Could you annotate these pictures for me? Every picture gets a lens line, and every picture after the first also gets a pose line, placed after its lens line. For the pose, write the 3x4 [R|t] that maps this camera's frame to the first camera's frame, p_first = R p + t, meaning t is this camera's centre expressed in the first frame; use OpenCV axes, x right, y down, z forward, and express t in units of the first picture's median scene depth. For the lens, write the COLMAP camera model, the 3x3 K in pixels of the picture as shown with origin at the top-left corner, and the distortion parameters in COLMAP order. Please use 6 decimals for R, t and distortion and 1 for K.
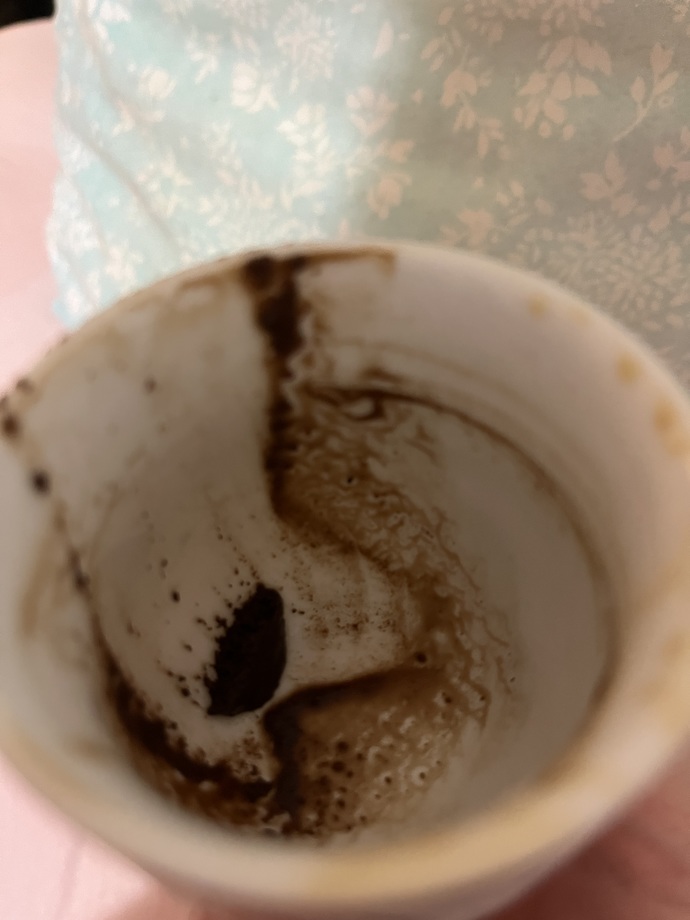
lens RADIAL K [[777.1, 0, 348.1], [0, 777.1, 464.8], [0, 0, 1]] dist [0.102012, -0.463516]
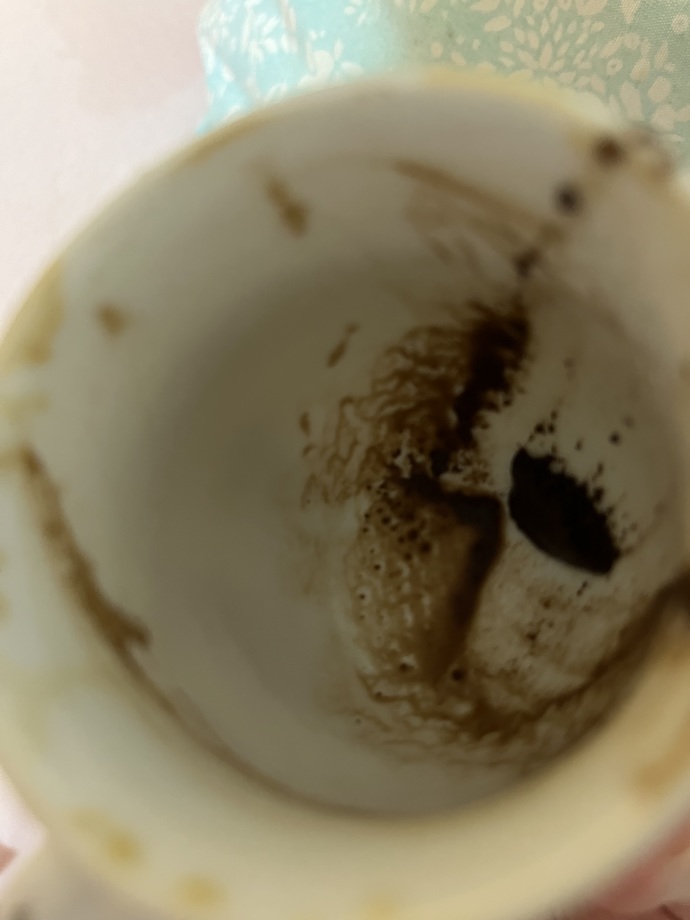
lens RADIAL K [[777.1, 0, 348.1], [0, 777.1, 464.8], [0, 0, 1]] dist [0.102012, -0.463516]
pose [[-0.564779, 0.823445, -0.054430, 0.015489], [-0.376635, -0.198513, 0.904842, -0.493462], [0.734283, 0.531536, 0.422254, 0.425280]]
